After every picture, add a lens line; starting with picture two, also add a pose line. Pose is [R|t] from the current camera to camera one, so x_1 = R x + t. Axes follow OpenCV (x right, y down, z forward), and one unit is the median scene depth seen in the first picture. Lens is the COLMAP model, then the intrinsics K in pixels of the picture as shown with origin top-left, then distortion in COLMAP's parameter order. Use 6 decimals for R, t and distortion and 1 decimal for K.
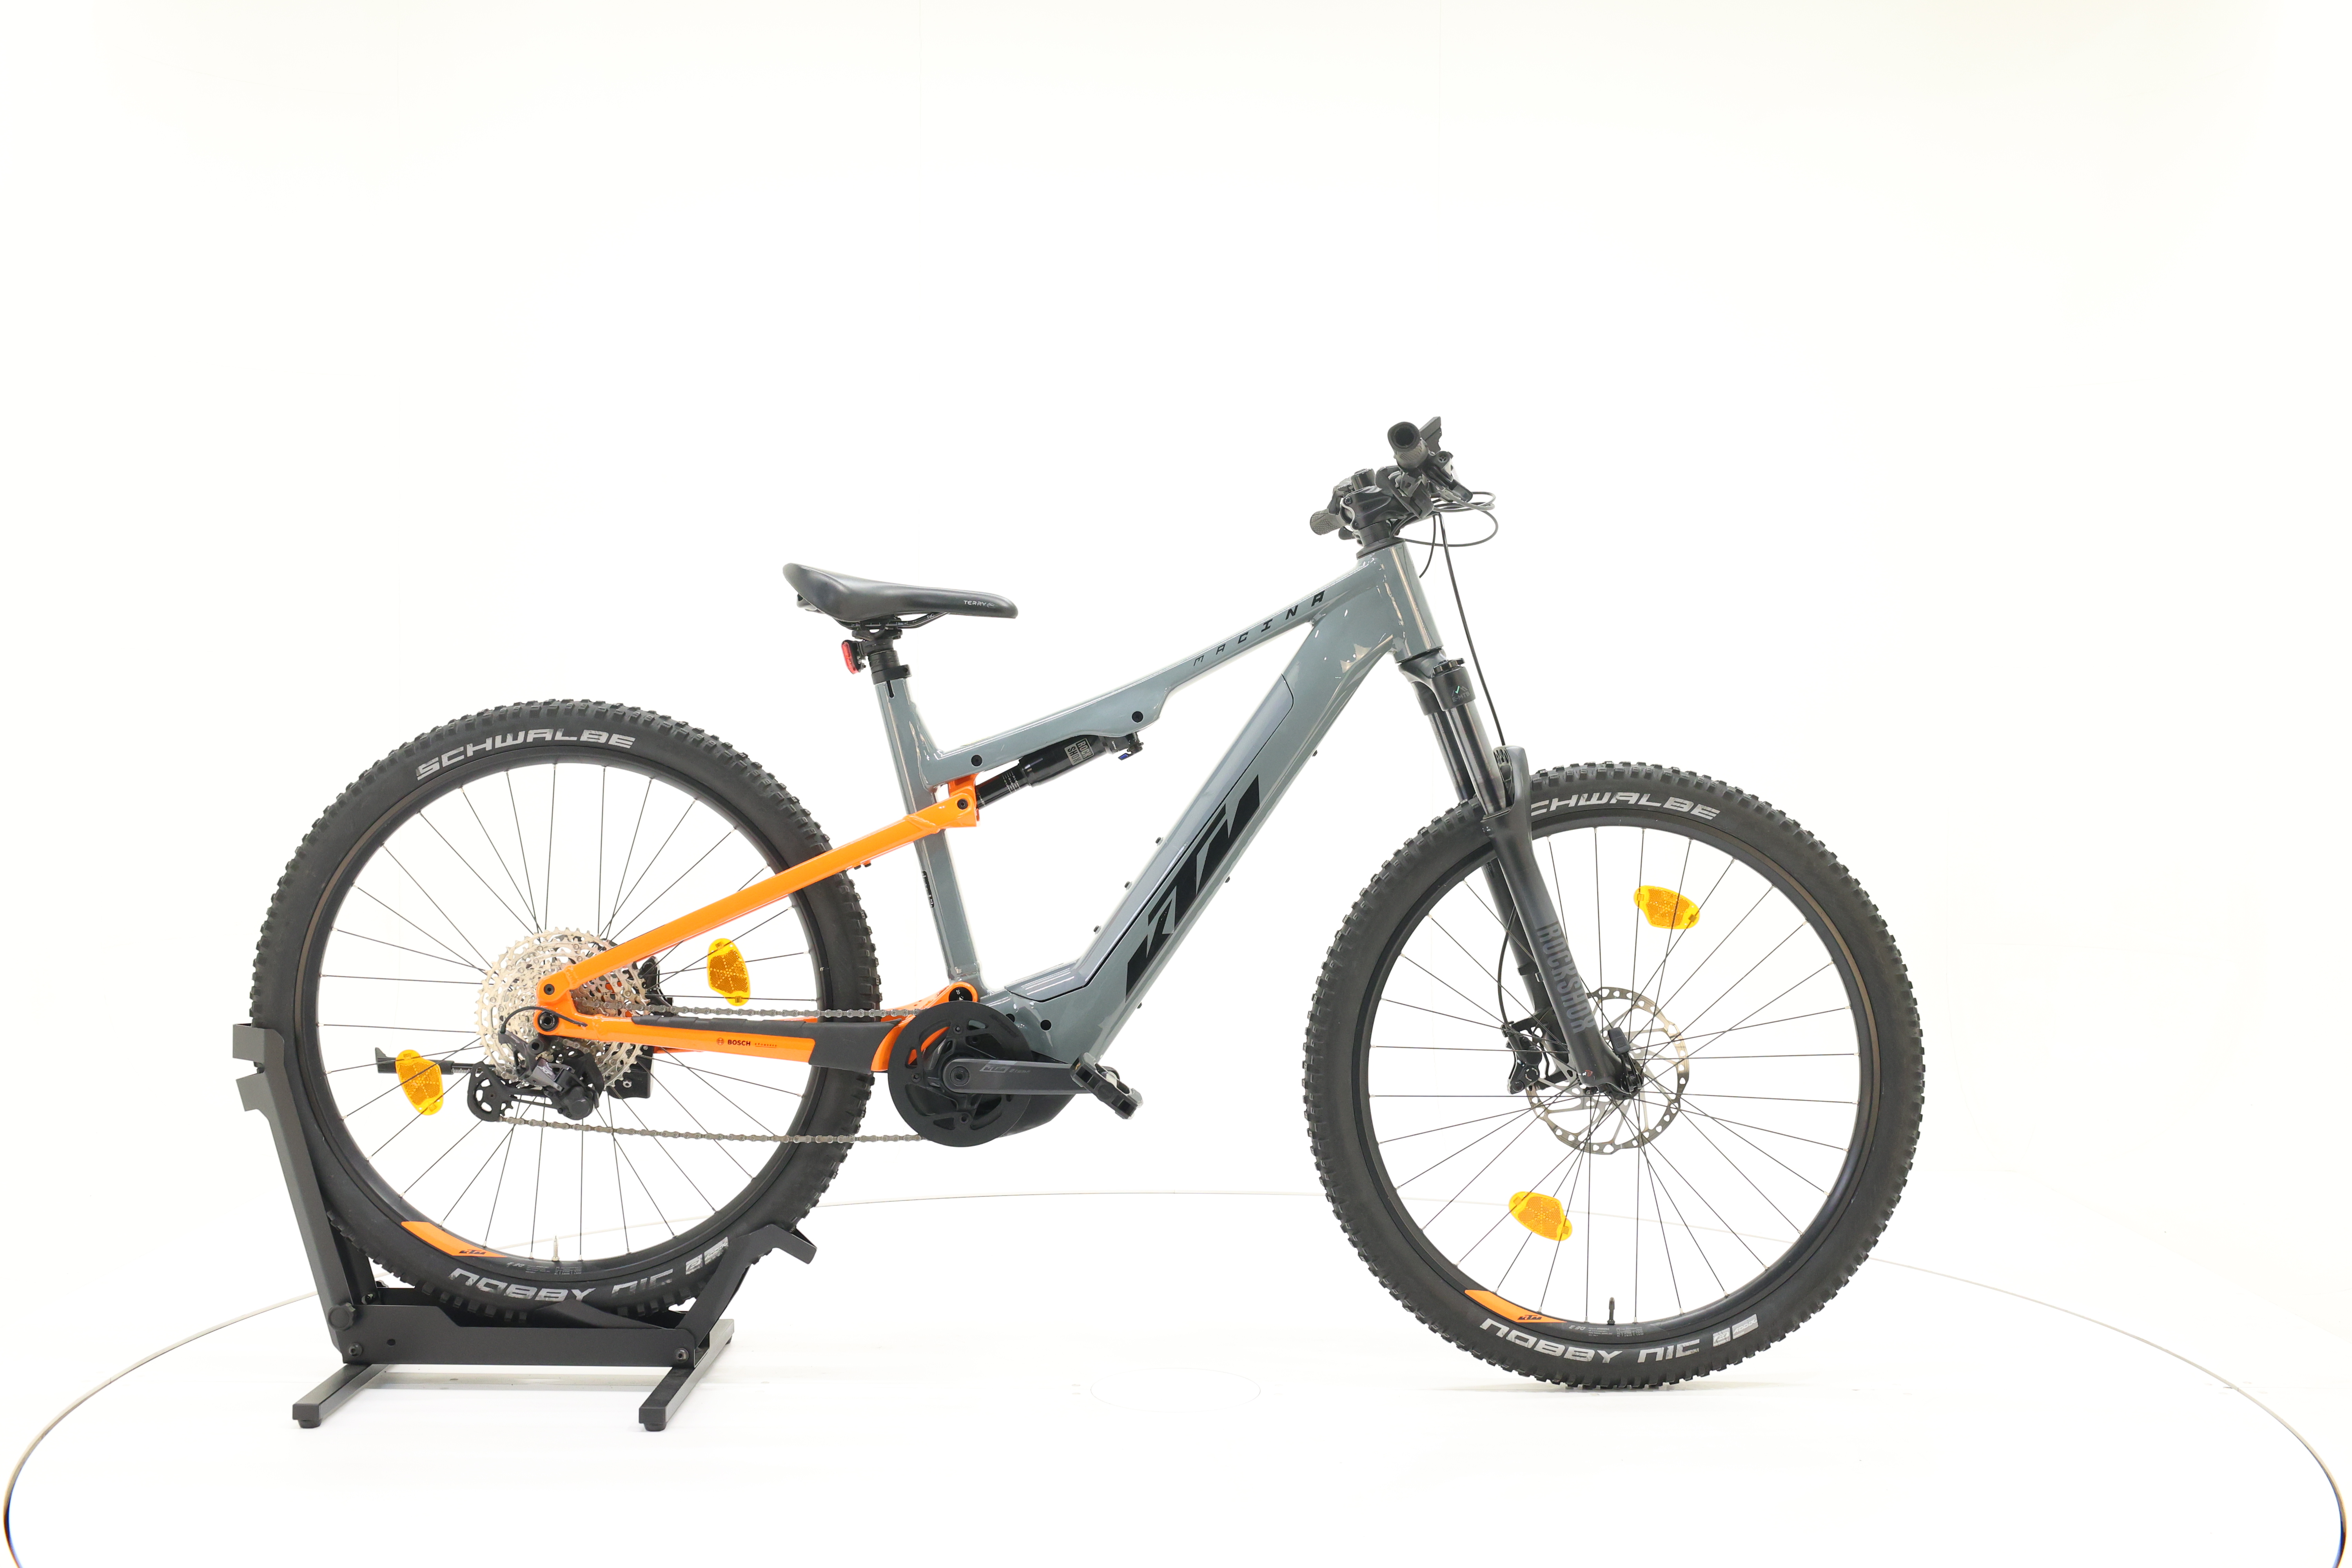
lens RADIAL K [[2529.1, 0, 1175.1], [0, 2529.1, 729.6], [0, 0, 1]] dist [-0.013370, 0.027679]
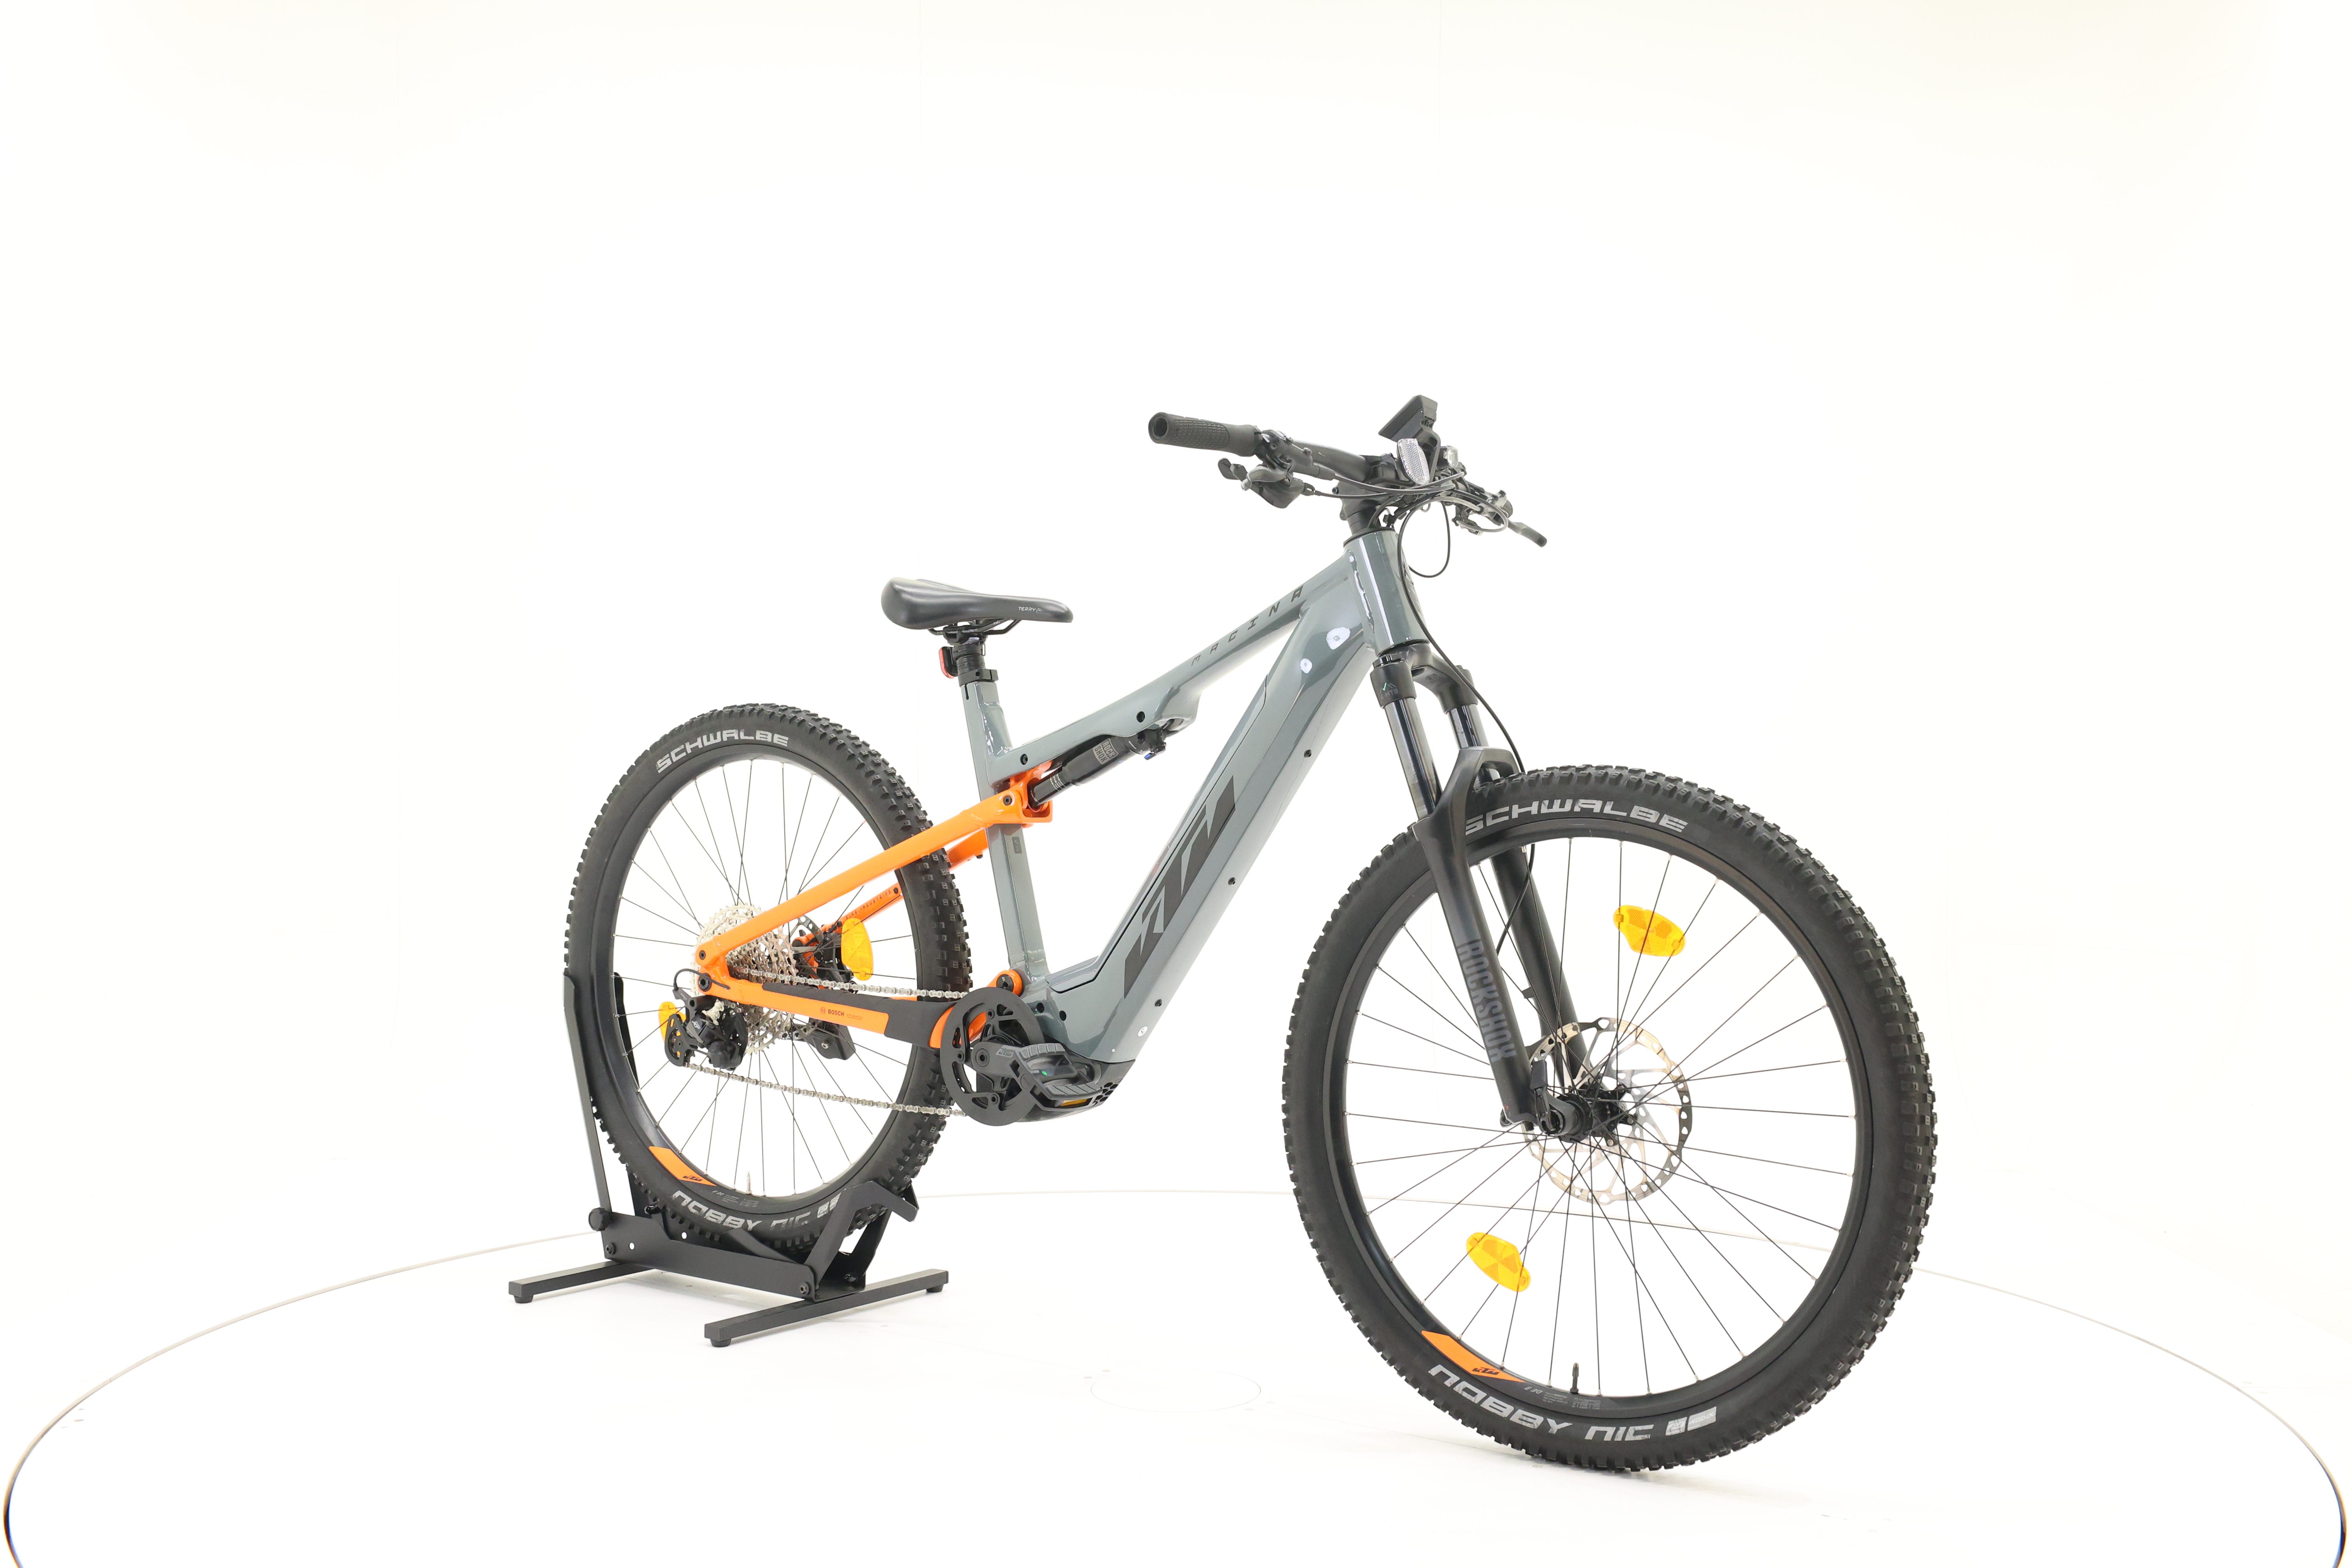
lens RADIAL K [[2529.1, 0, 1175.1], [0, 2529.1, 729.6], [0, 0, 1]] dist [-0.013370, 0.027679]
pose [[0.800498, -0.001082, -0.599334, 0.598117], [-0.000649, 0.999996, -0.002672, 0.002683], [0.599335, 0.002528, 0.800494, 0.198292]]
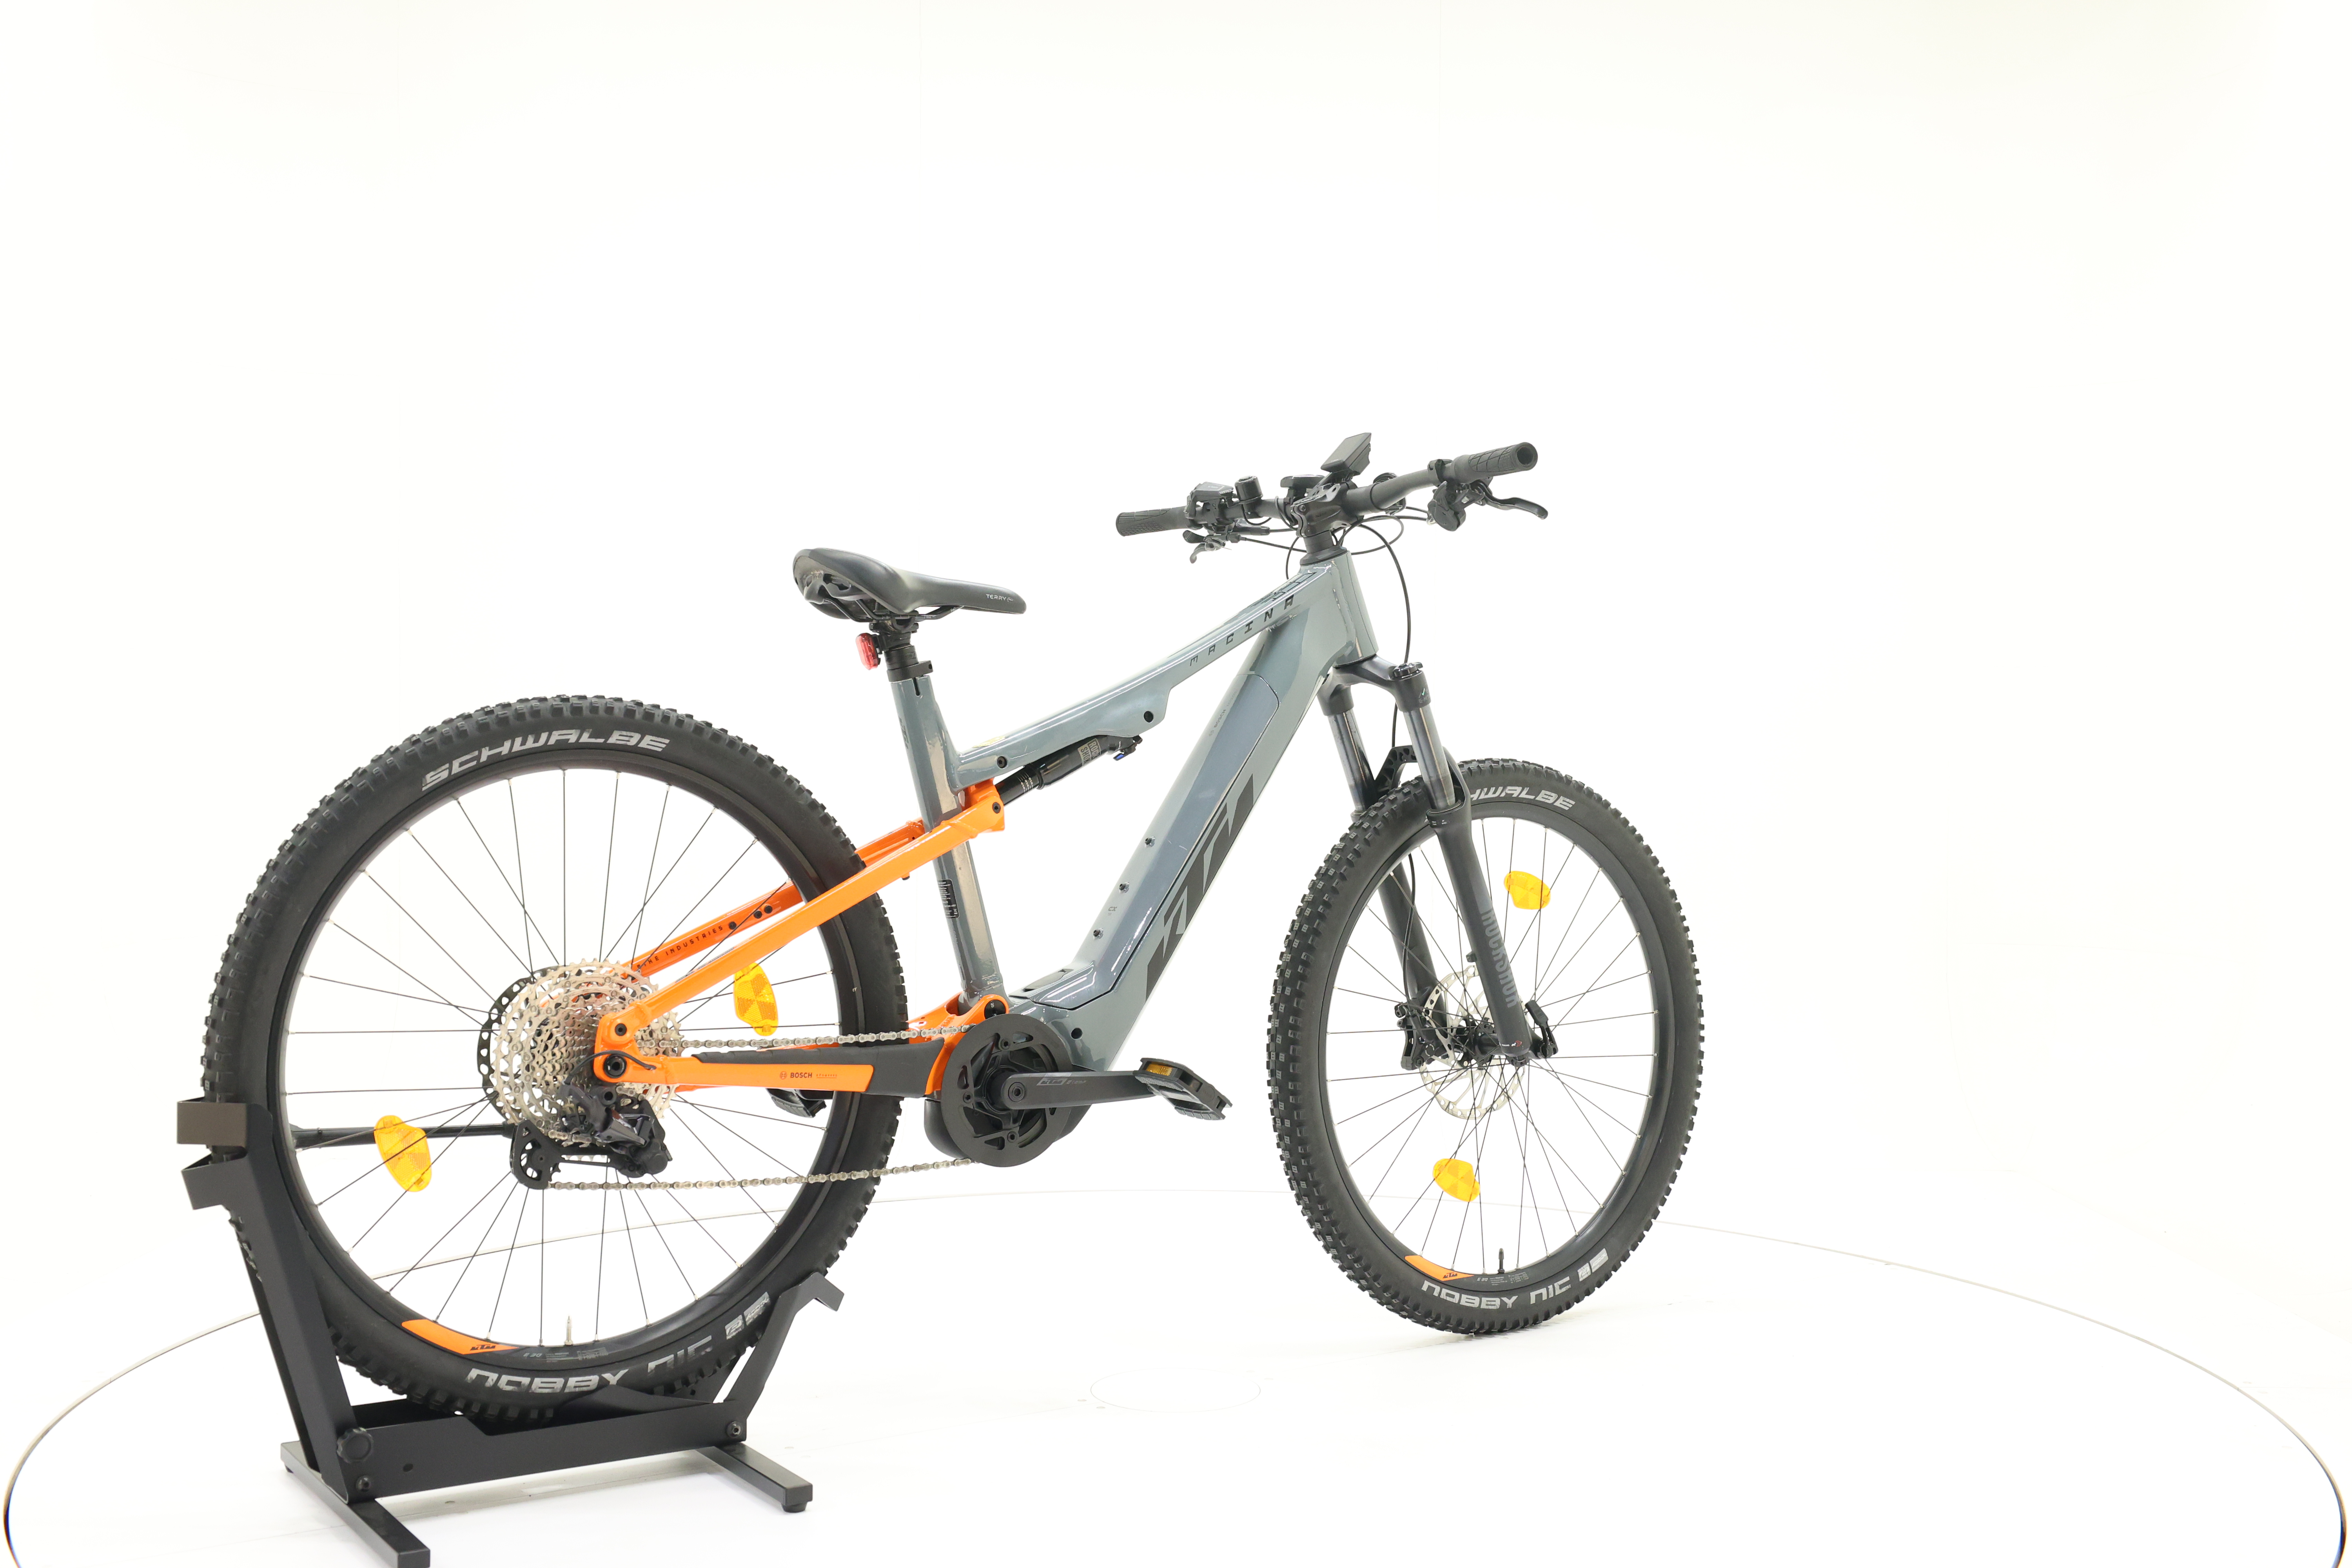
lens RADIAL K [[2529.1, 0, 1175.1], [0, 2529.1, 729.6], [0, 0, 1]] dist [-0.013370, 0.027679]
pose [[0.835635, -0.000790, 0.549285, -0.547816], [-0.000236, 0.999998, 0.001798, -0.001856], [-0.549285, -0.001632, 0.835633, 0.164291]]
